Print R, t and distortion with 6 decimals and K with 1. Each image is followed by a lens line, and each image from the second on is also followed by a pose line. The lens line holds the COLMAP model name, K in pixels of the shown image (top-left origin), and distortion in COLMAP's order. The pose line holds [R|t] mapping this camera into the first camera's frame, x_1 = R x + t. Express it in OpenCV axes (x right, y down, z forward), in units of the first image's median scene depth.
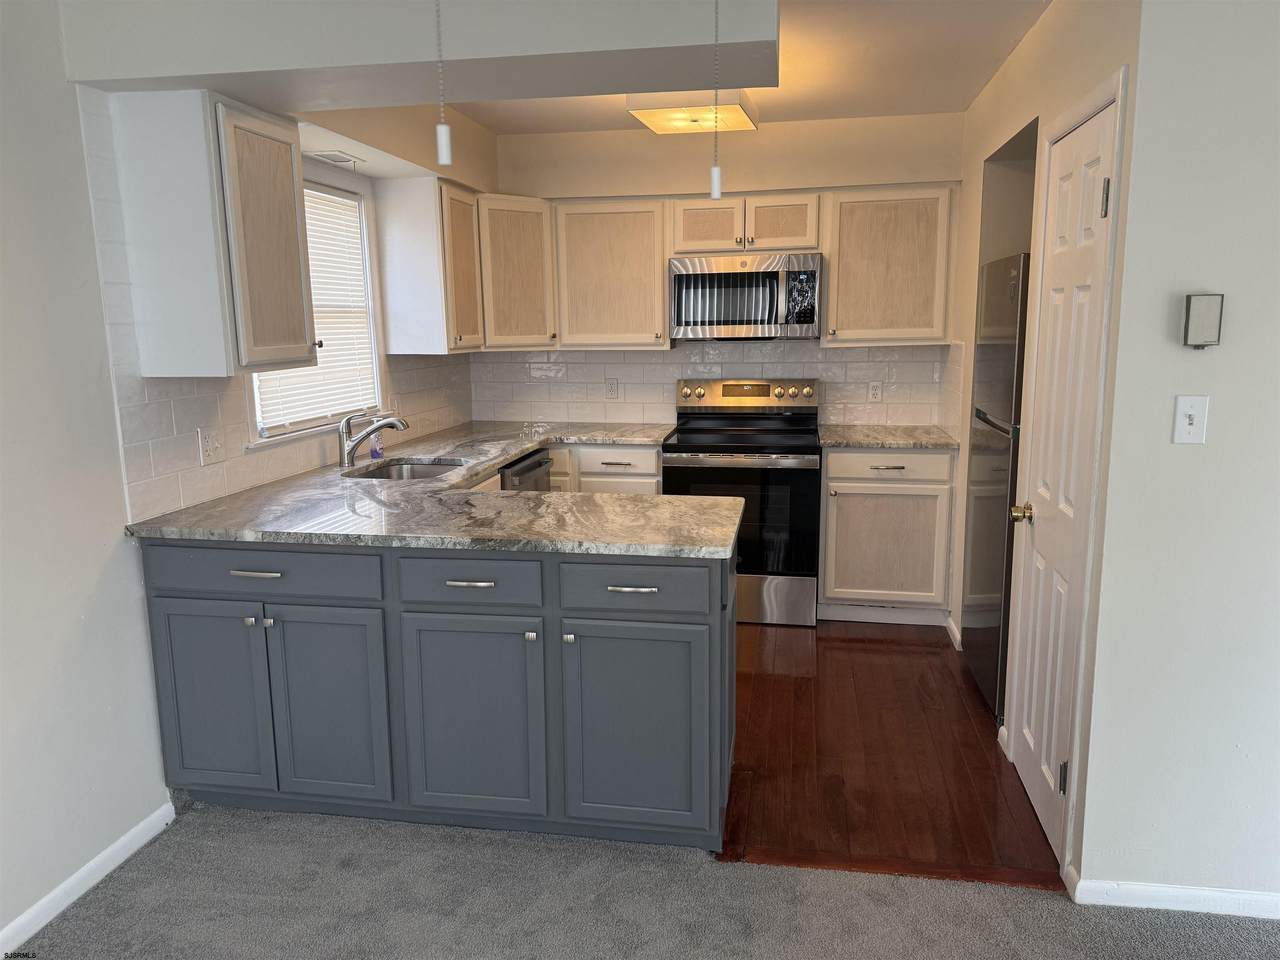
lens RADIAL K [[906.2, 0, 636.6], [0, 906.2, 500.6], [0, 0, 1]] dist [0.098658, -0.021280]
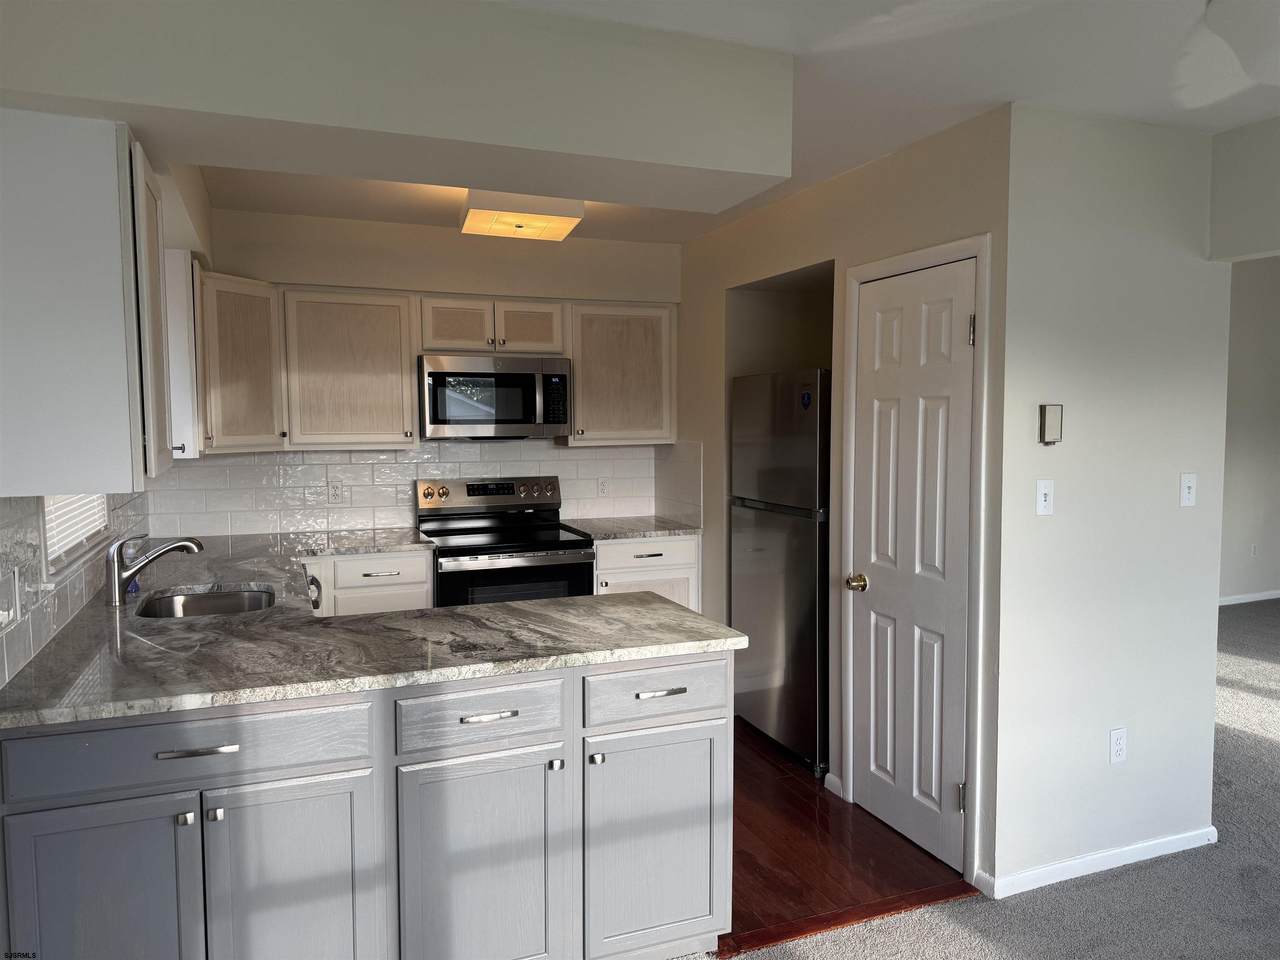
lens RADIAL K [[915.8, 0, 620.2], [0, 915.8, 483.2], [0, 0, 1]] dist [0.036192, -0.022028]
pose [[0.838181, -0.026980, 0.544724, -0.329936], [0.098264, 0.989902, -0.102172, -0.015479], [-0.536467, 0.139165, 0.832368, 0.114488]]
